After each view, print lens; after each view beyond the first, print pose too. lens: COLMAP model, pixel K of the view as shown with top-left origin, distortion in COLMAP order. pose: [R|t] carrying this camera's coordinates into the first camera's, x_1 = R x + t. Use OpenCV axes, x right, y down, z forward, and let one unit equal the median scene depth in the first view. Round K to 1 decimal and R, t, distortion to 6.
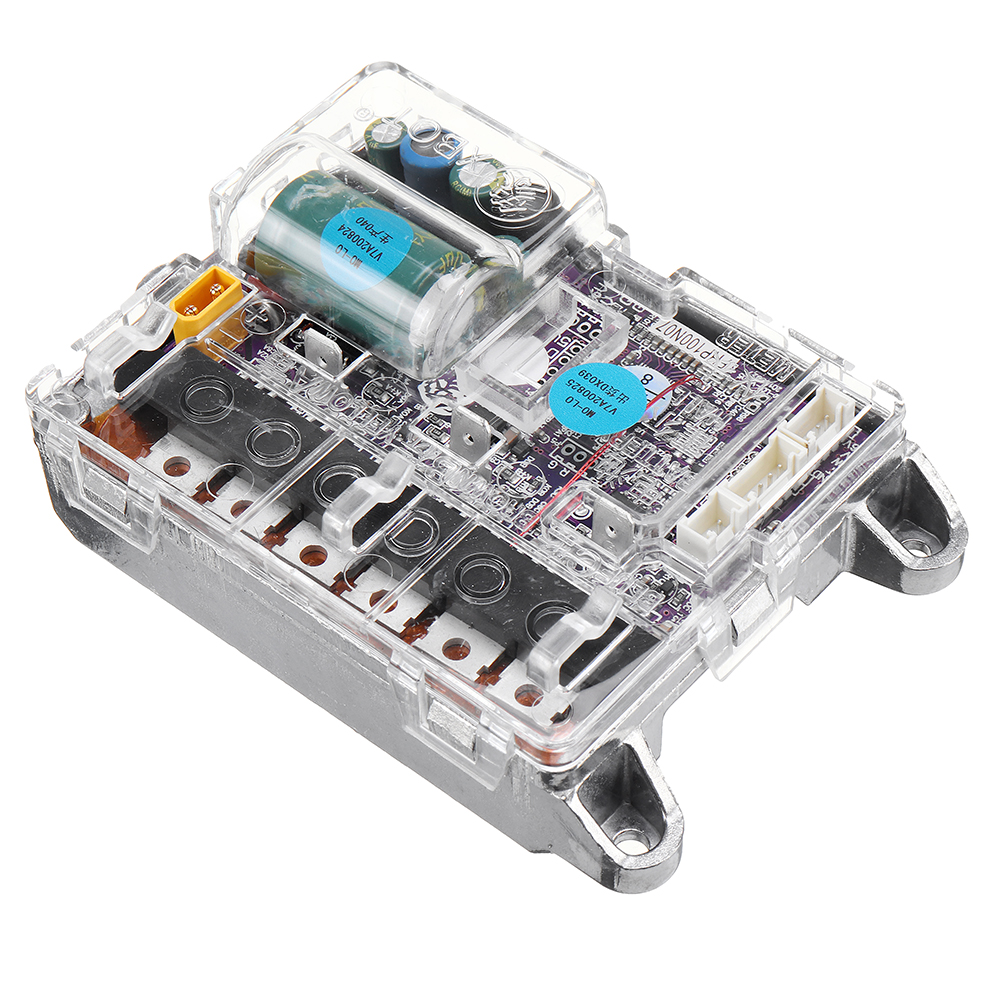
lens RADIAL K [[3408.9, 0, 500.0], [0, 3408.9, 500.0], [0, 0, 1]] dist [0.178760, 0.523909]
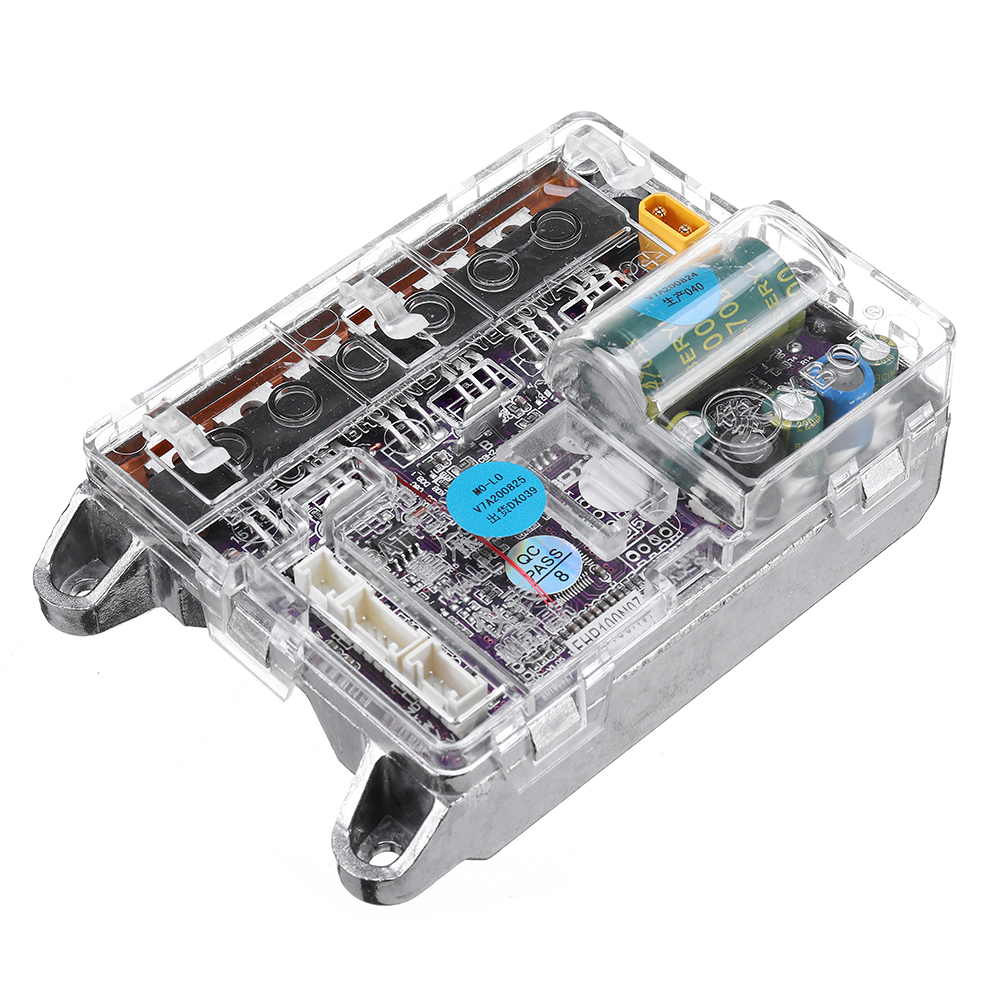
lens RADIAL K [[3408.9, 0, 500.0], [0, 3408.9, 500.0], [0, 0, 1]] dist [0.178760, 0.523909]
pose [[-0.115011, 0.774006, -0.622645, 0.637158], [-0.748339, 0.344698, 0.566721, -0.583993], [0.653270, 0.531129, 0.539575, 0.466697]]
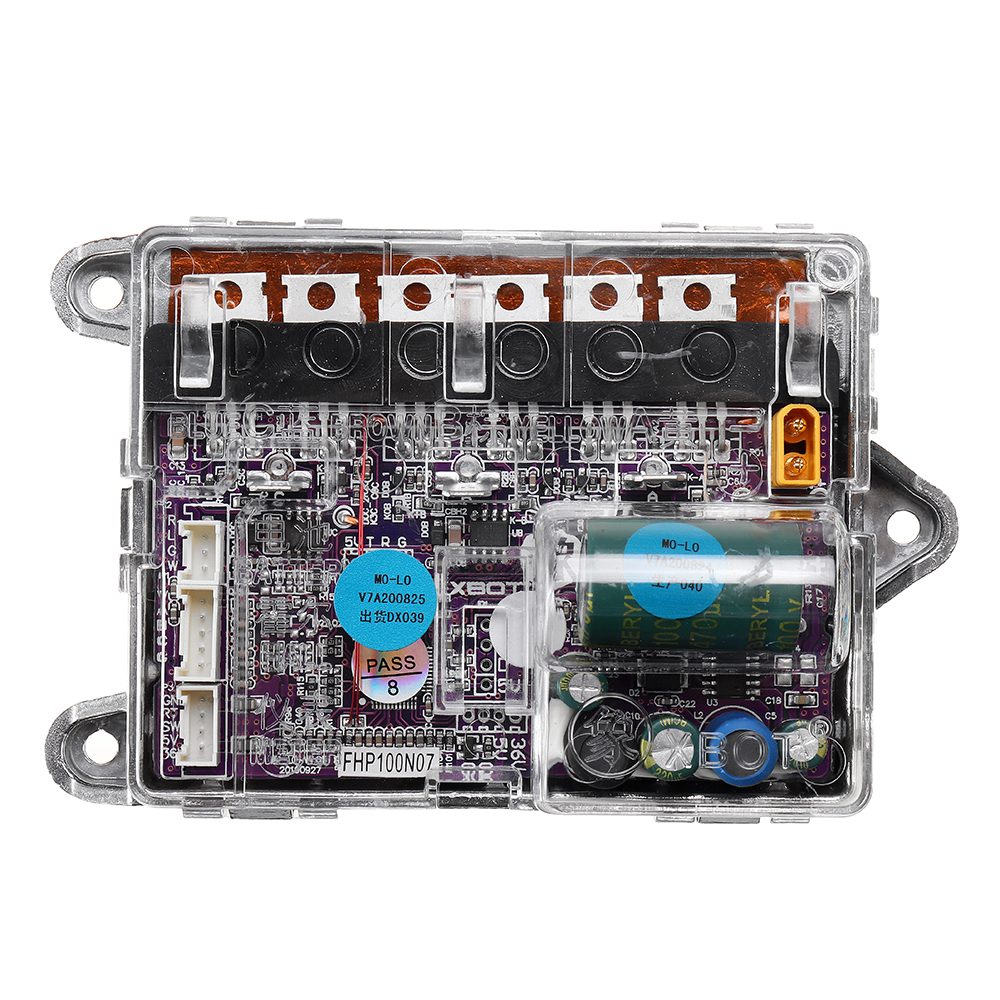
lens RADIAL K [[3408.9, 0, 500.0], [0, 3408.9, 500.0], [0, 0, 1]] dist [0.178760, 0.523909]
pose [[-0.766452, 0.642159, 0.013530, -0.027063], [-0.480044, -0.586700, 0.652182, -0.652301], [0.426743, 0.493371, 0.757942, 0.268006]]
